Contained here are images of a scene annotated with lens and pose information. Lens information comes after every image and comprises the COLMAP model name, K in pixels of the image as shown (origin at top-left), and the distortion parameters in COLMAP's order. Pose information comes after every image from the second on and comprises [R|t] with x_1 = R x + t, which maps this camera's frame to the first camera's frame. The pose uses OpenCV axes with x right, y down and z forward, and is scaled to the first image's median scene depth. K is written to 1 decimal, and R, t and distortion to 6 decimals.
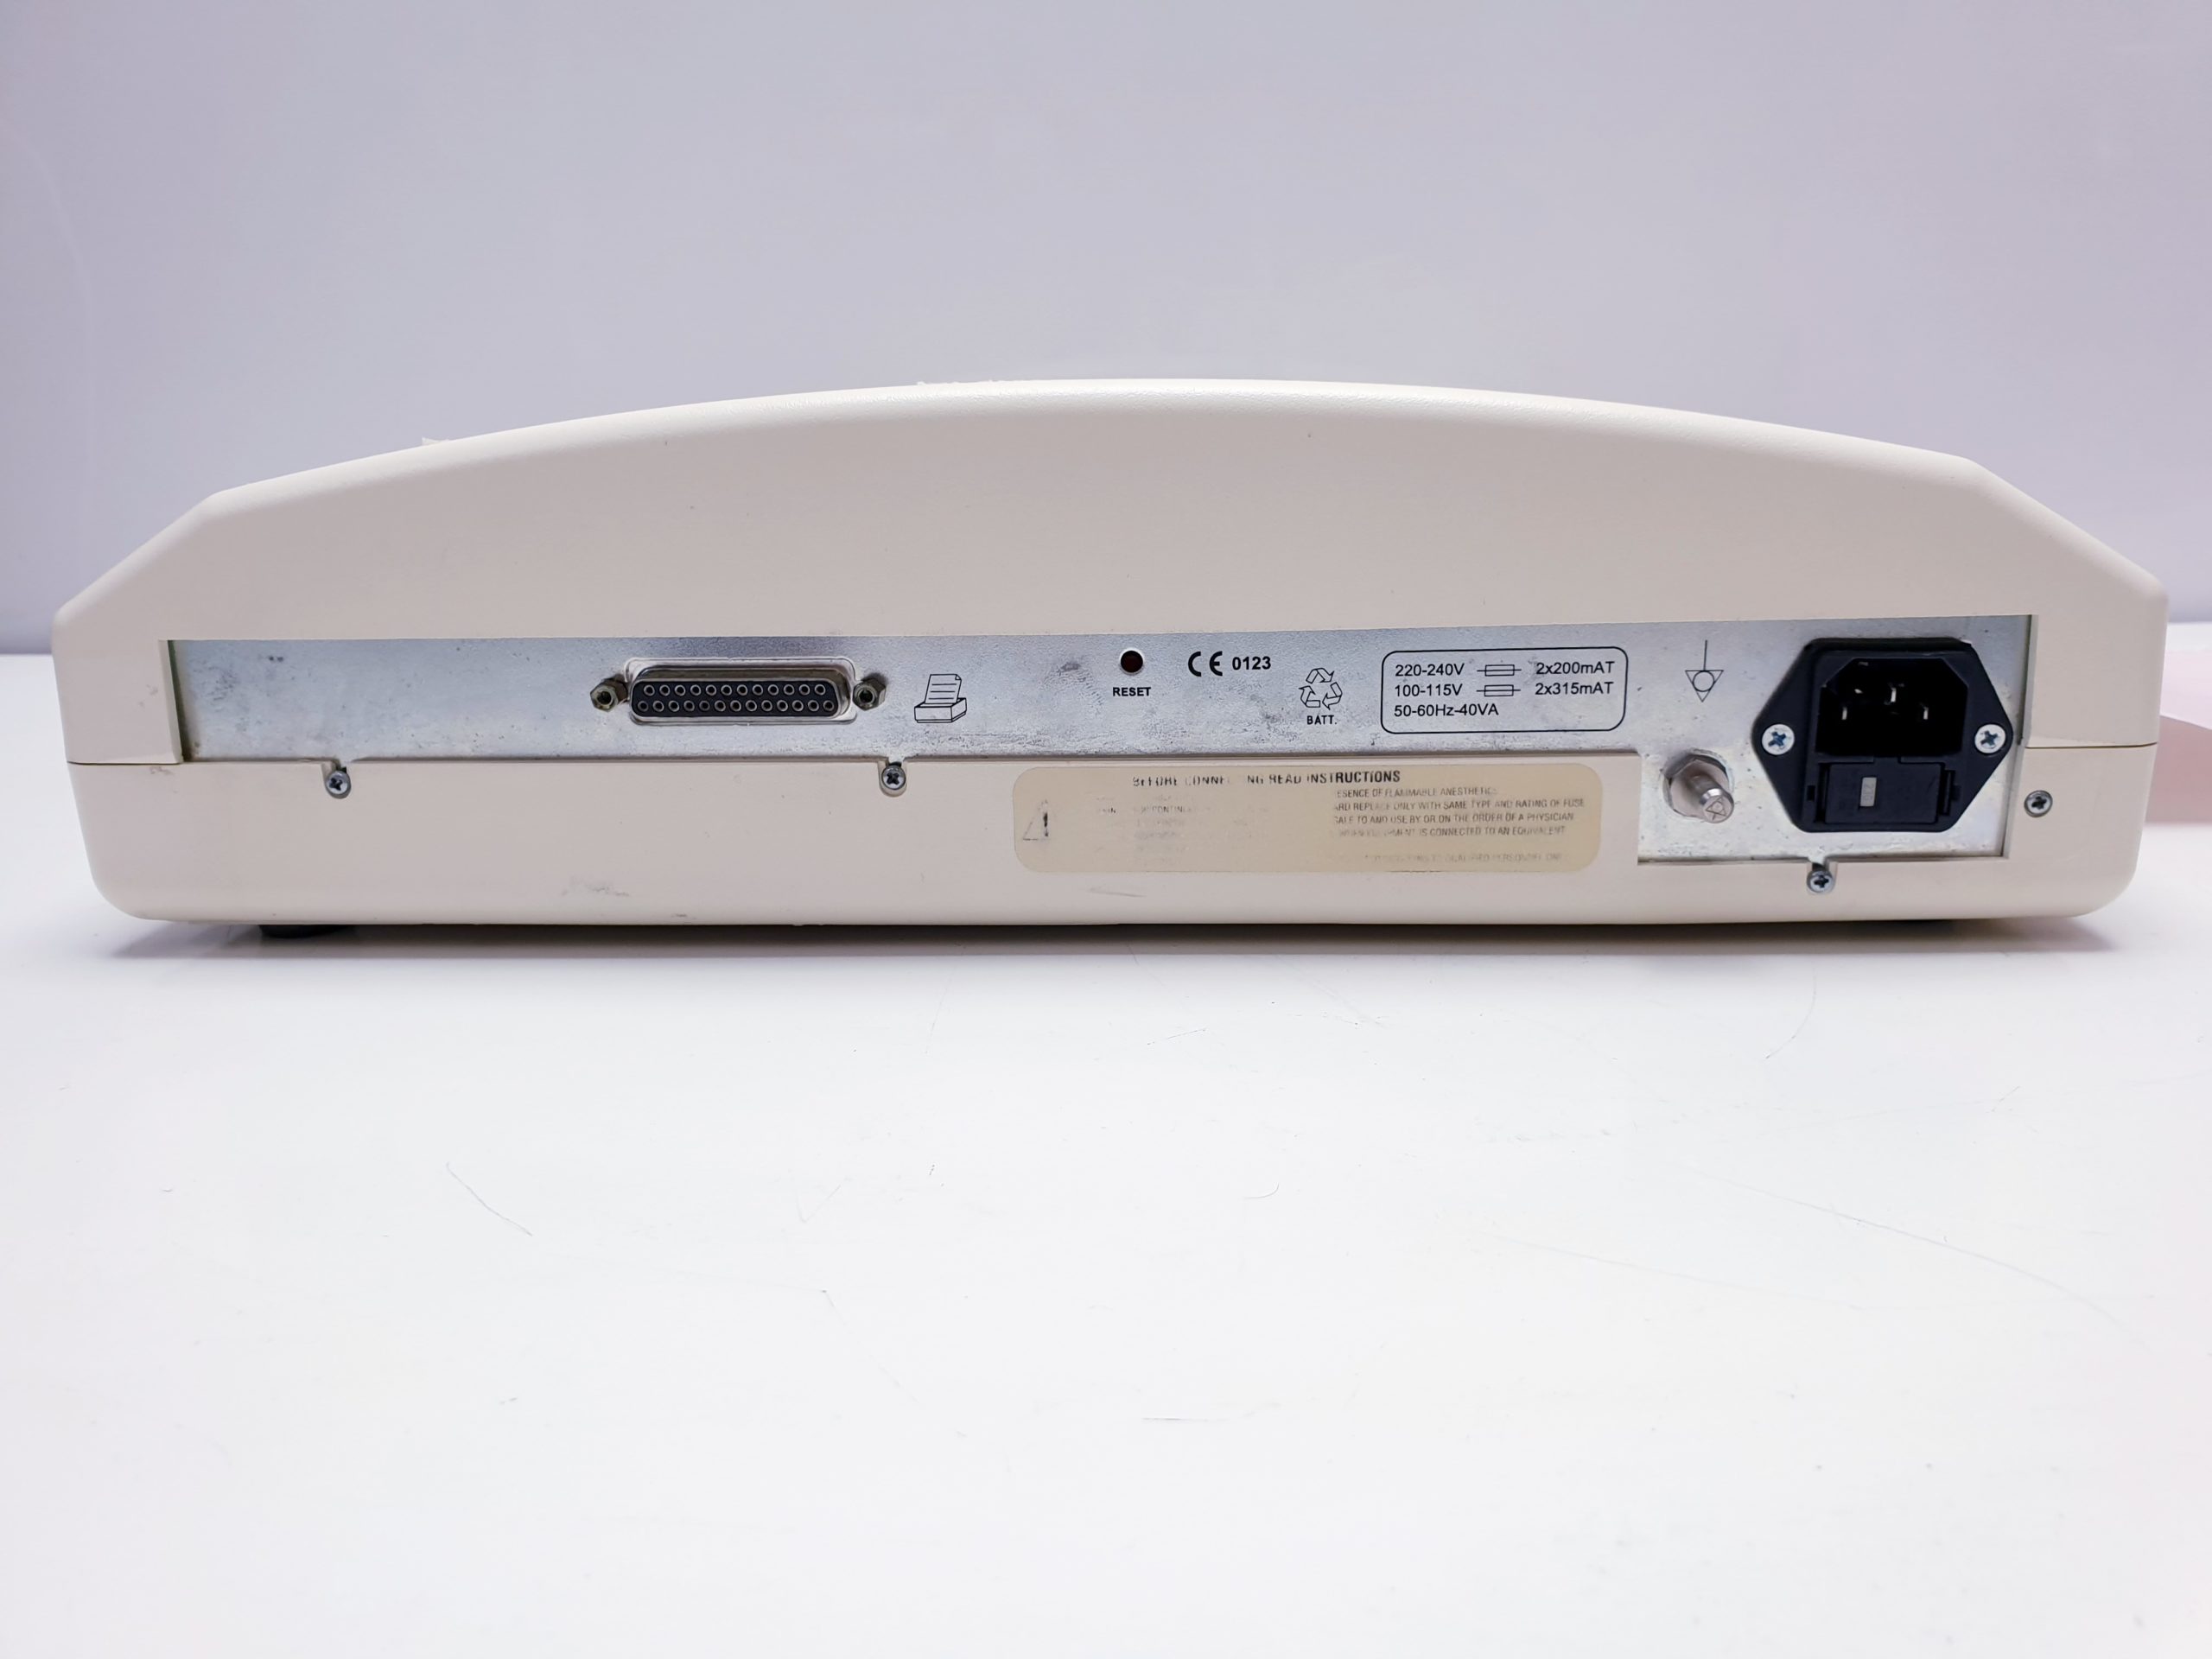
lens RADIAL K [[1650.1, 0, 1058.4], [0, 1650.1, 833.9], [0, 0, 1]] dist [0.006063, -0.040898]
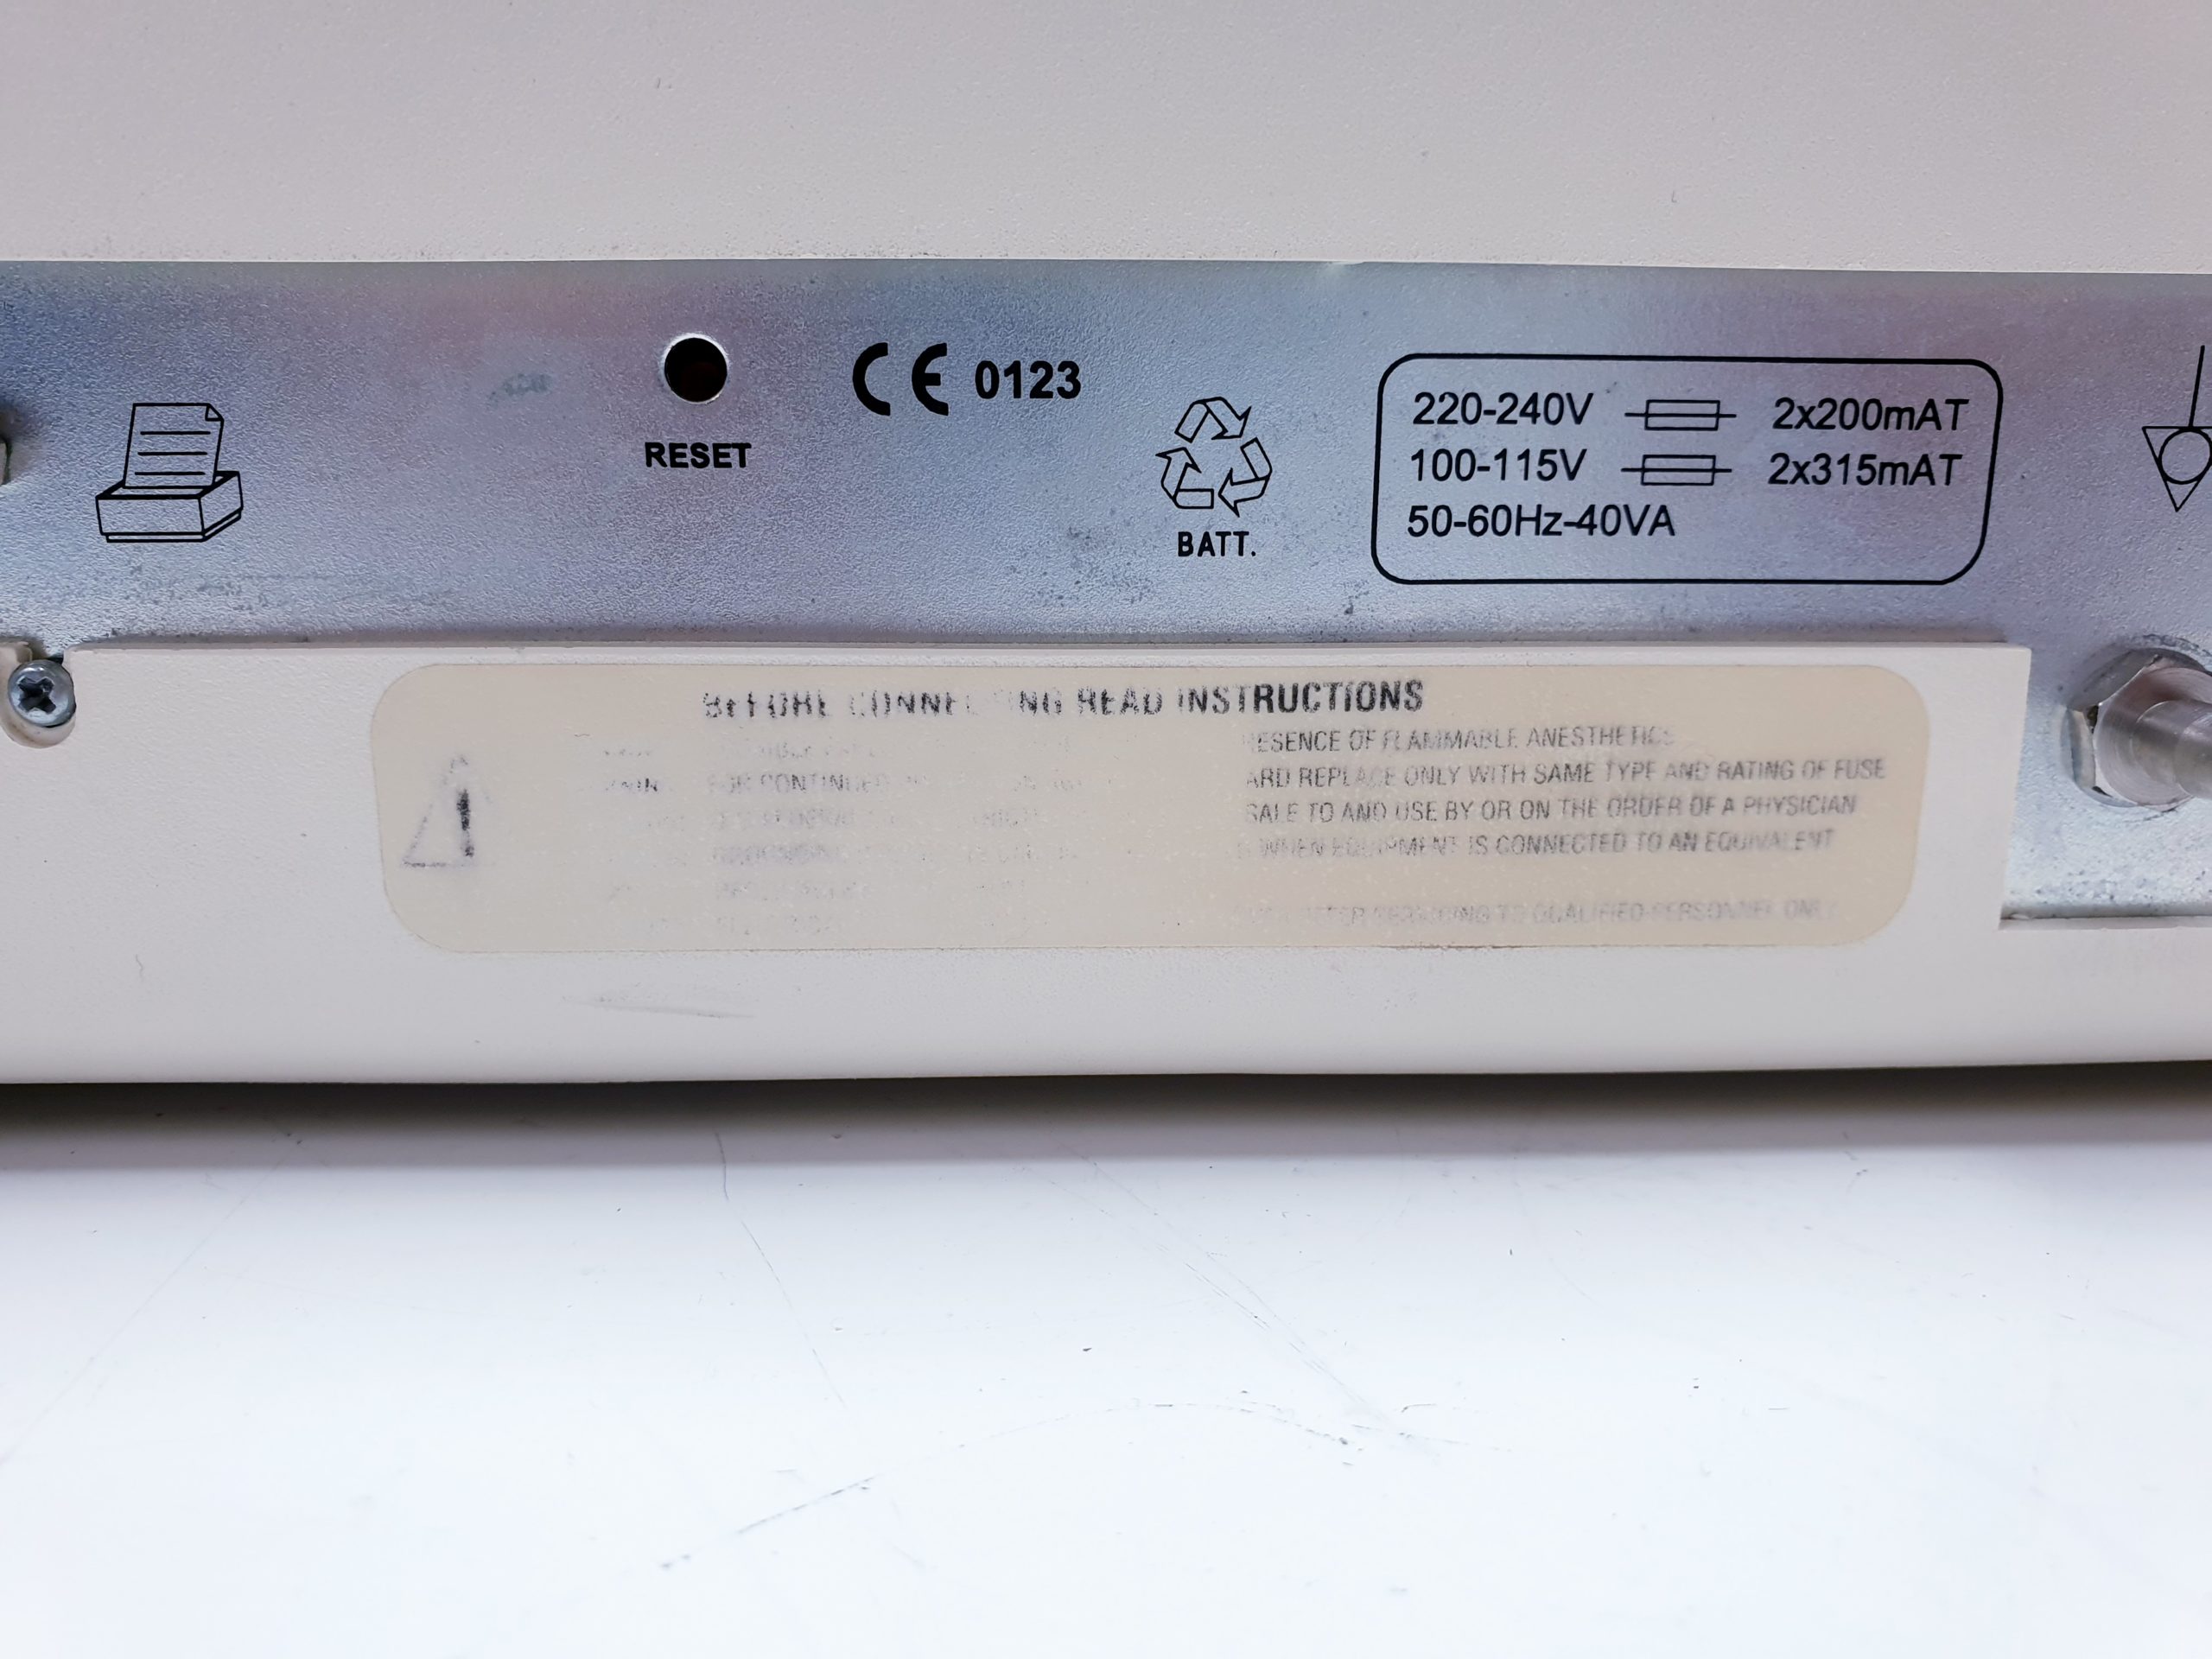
lens RADIAL K [[1650.1, 0, 1118.3], [0, 1650.1, 836.8], [0, 0, 1]] dist [0.006063, -0.040898]
pose [[0.988733, 0.001017, 0.149689, 0.082034], [0.000738, 0.999932, -0.011668, 0.001527], [-0.149691, 0.011647, 0.988664, 0.636063]]
